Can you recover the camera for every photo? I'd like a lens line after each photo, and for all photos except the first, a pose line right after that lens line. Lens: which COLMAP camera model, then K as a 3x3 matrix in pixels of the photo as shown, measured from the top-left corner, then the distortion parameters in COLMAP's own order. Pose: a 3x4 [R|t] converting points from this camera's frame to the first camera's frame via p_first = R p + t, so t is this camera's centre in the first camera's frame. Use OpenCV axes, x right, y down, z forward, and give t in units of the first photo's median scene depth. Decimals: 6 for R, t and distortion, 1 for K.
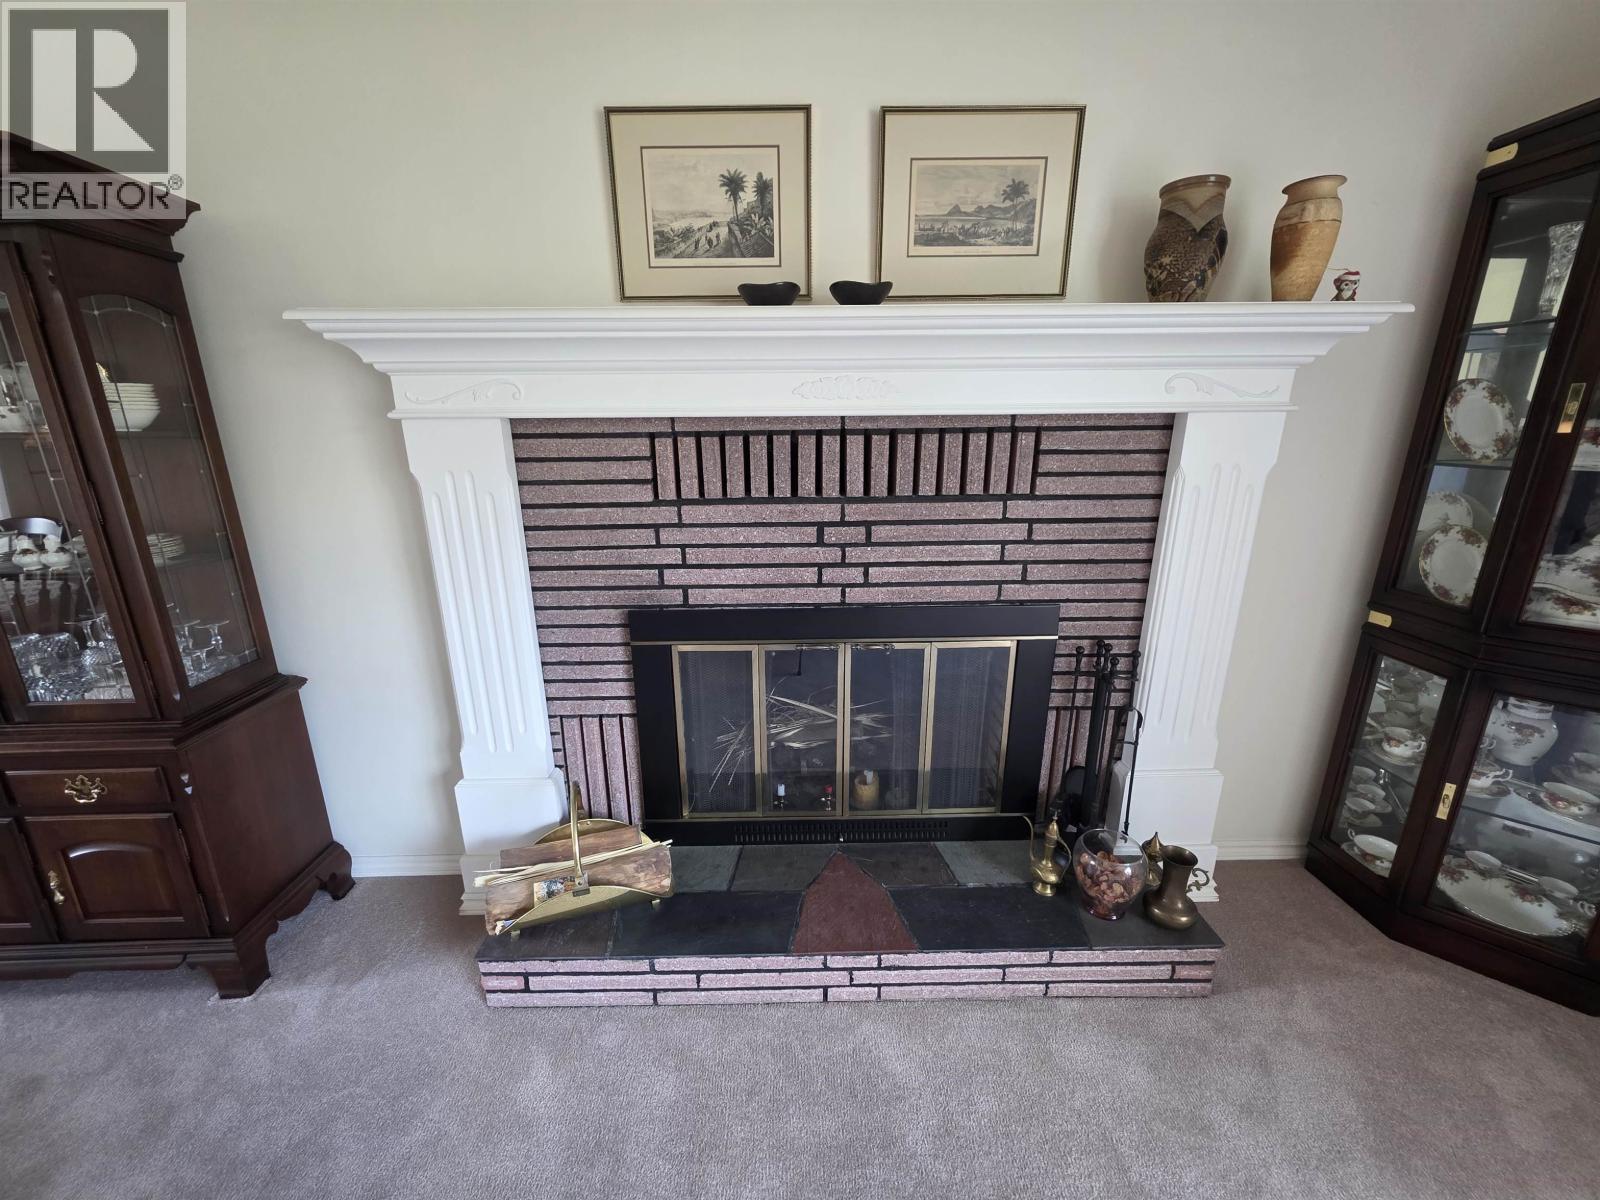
lens RADIAL K [[641.8, 0, 800.1], [0, 641.8, 617.9], [0, 0, 1]] dist [0.001829, 0.000173]
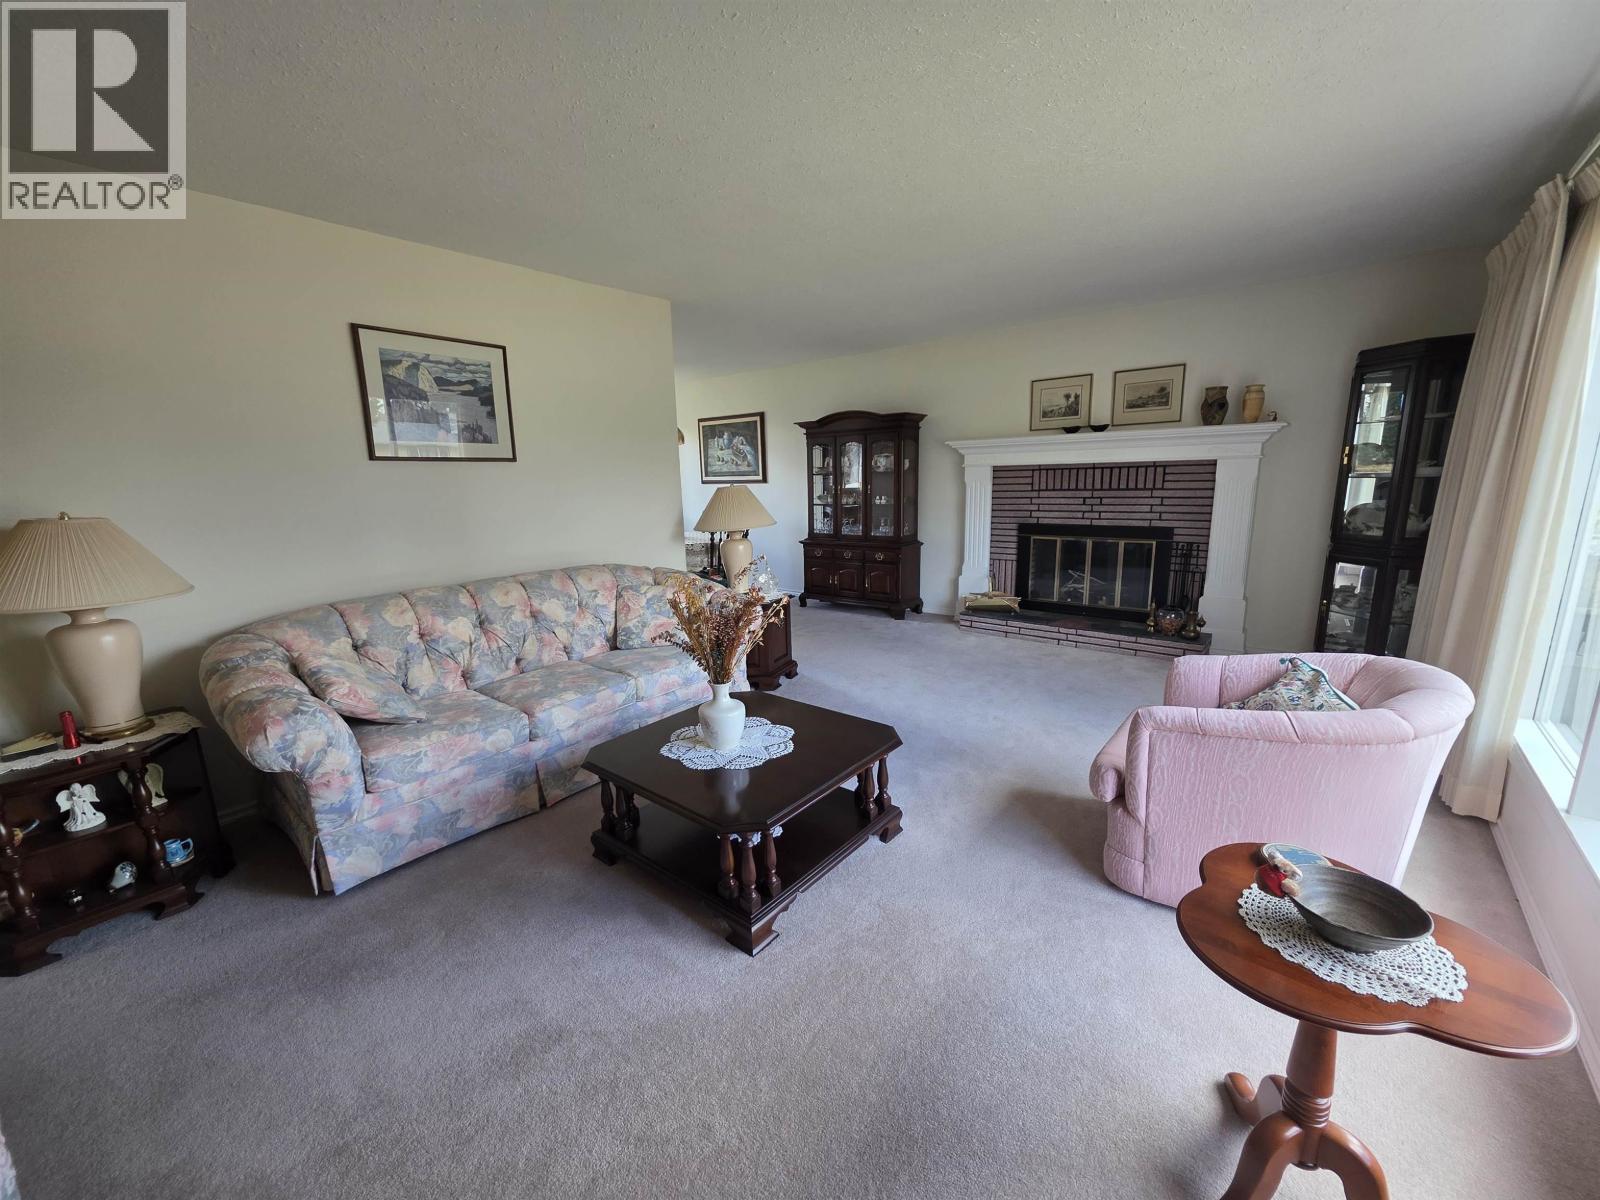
lens RADIAL K [[642.7, 0, 793.5], [0, 642.7, 603.7], [0, 0, 1]] dist [0.001015, 0.000250]
pose [[0.752669, 0.119147, -0.647529, 1.042331], [-0.166975, 0.985880, -0.012683, 0.628734], [0.636874, 0.117667, 0.761936, -2.180556]]
